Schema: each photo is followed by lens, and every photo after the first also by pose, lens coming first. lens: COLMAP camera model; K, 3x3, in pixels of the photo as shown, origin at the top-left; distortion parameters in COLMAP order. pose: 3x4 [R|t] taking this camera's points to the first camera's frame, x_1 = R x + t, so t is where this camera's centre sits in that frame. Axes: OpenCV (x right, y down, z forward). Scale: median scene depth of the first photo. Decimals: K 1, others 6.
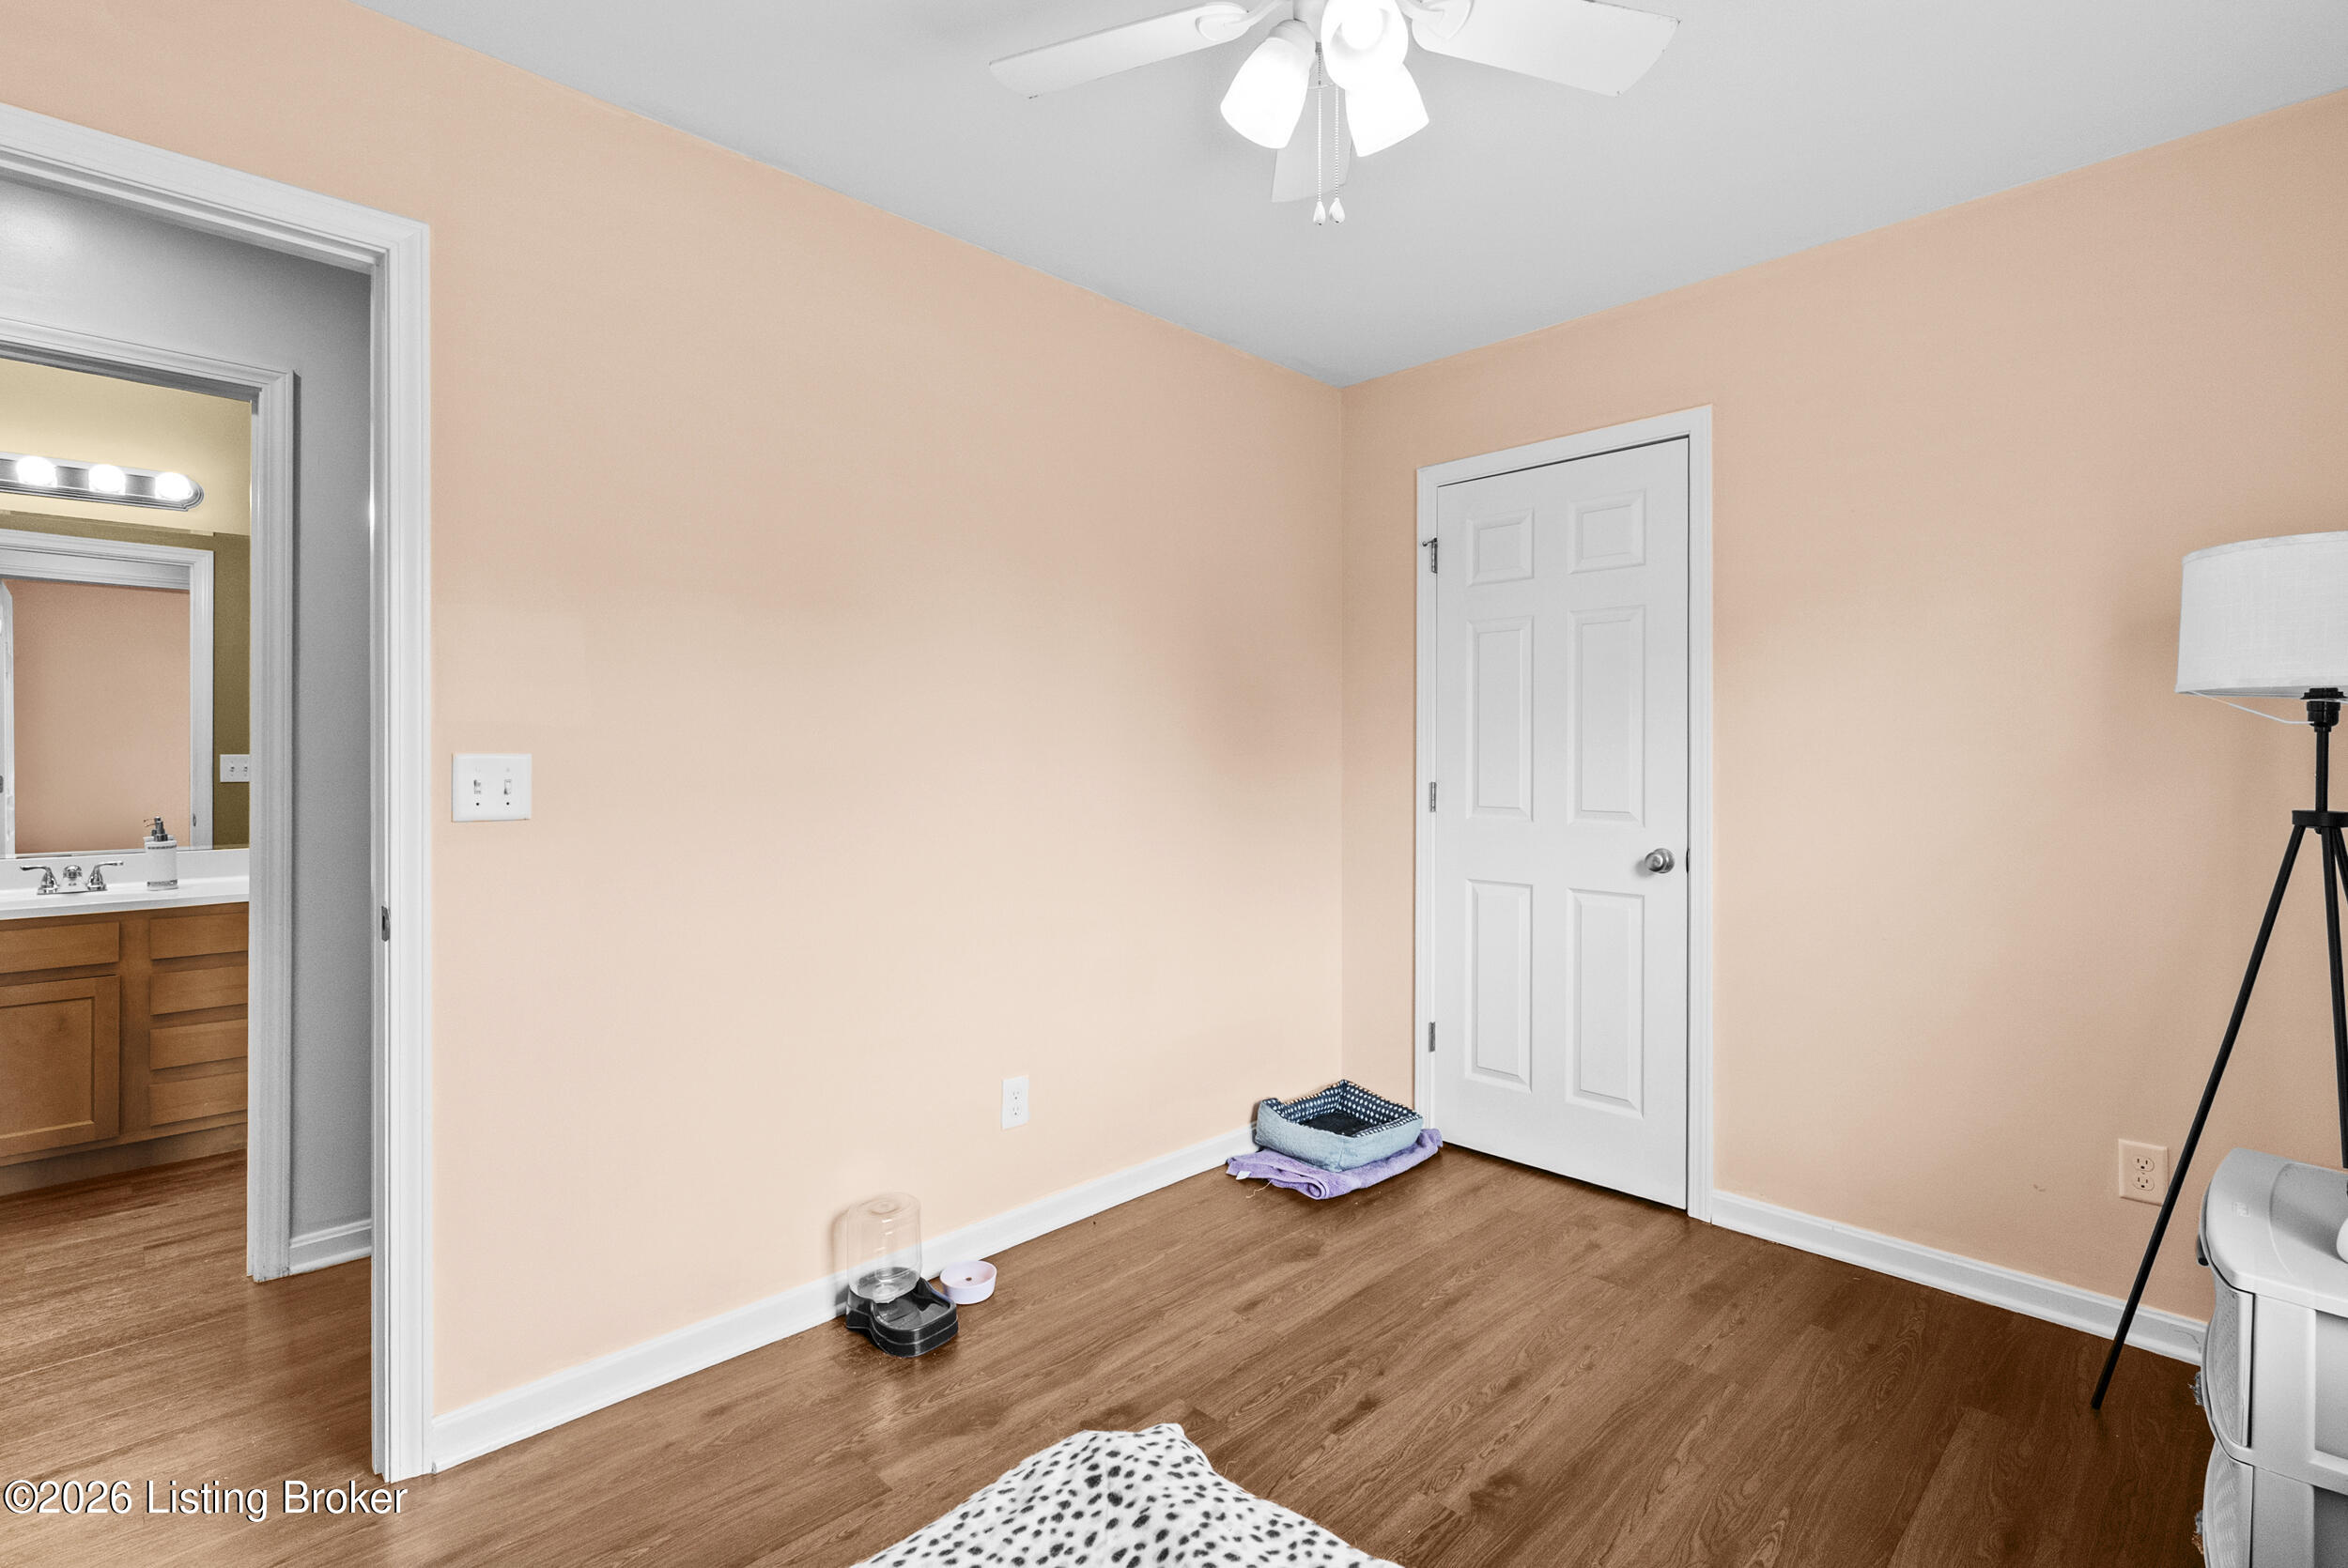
lens RADIAL K [[1084.4, 0, 1171.2], [0, 1084.4, 774.1], [0, 0, 1]] dist [0.000216, -0.000109]
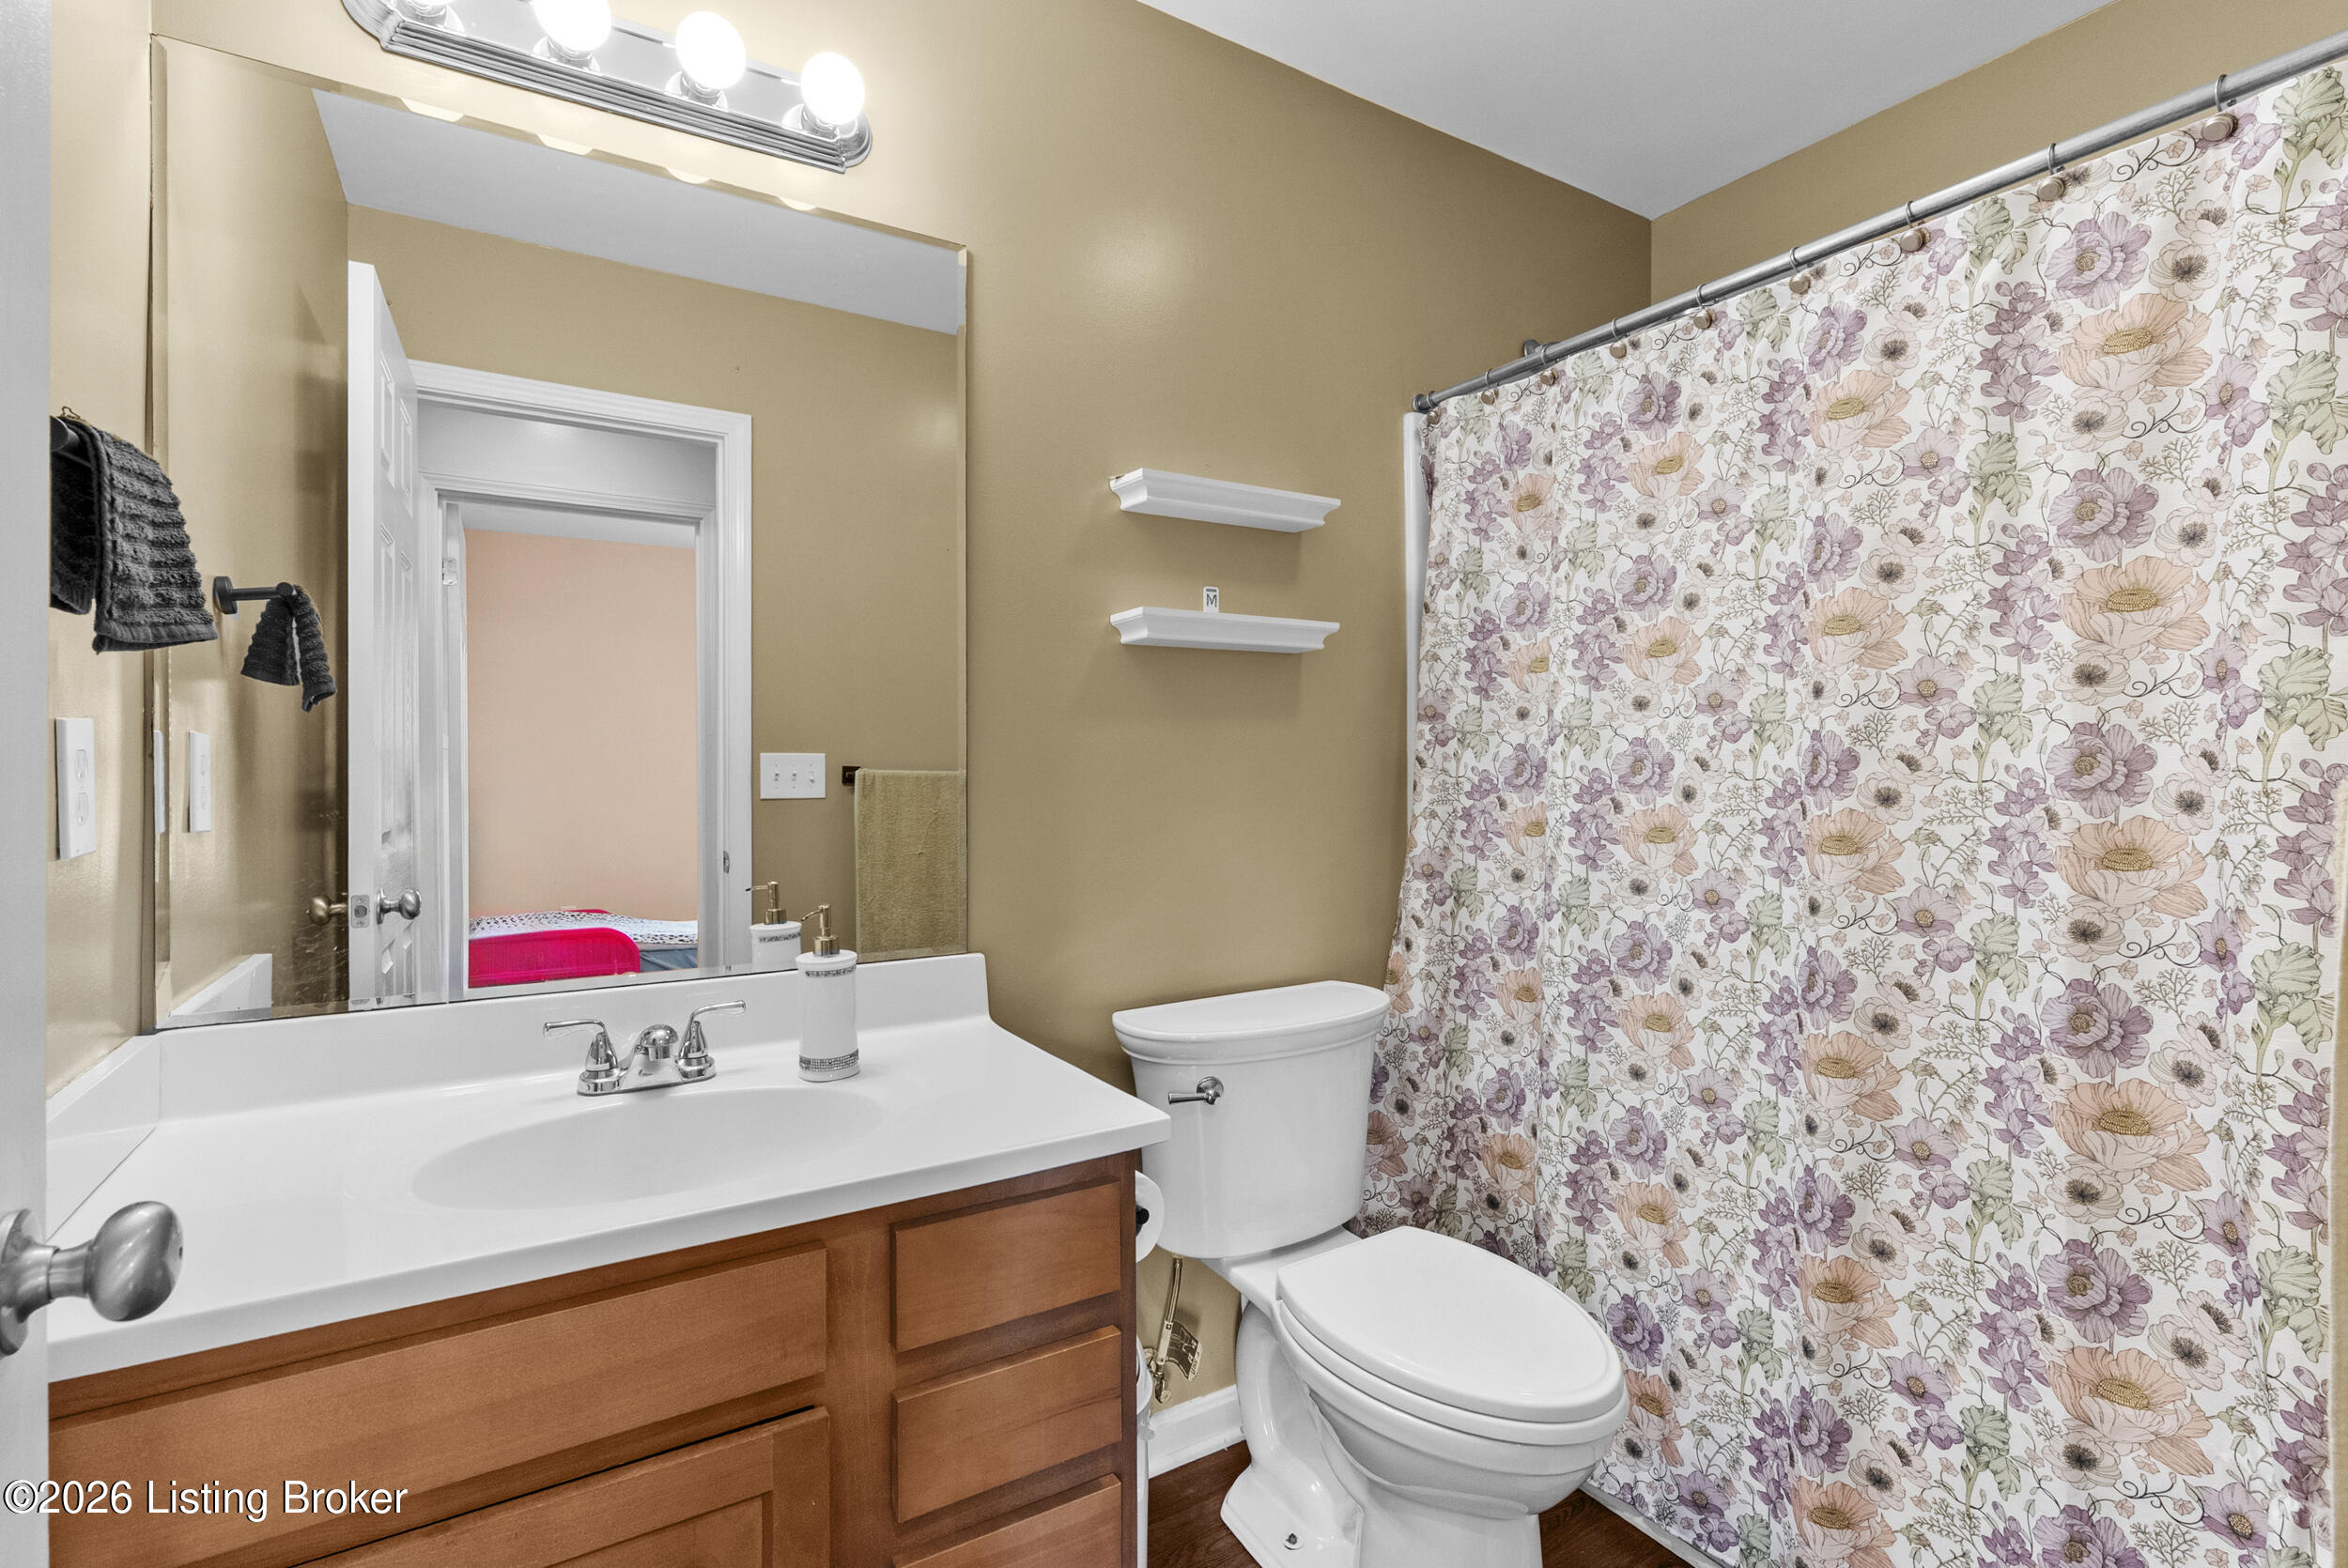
lens RADIAL K [[1084.4, 0, 1174.5], [0, 1084.4, 776.2], [0, 0, 1]] dist [0.000216, -0.000109]
pose [[0.976059, -0.006150, -0.217420, -0.766171], [0.005896, 0.999981, -0.001820, -0.004100], [0.217427, 0.000494, 0.976076, 0.678192]]
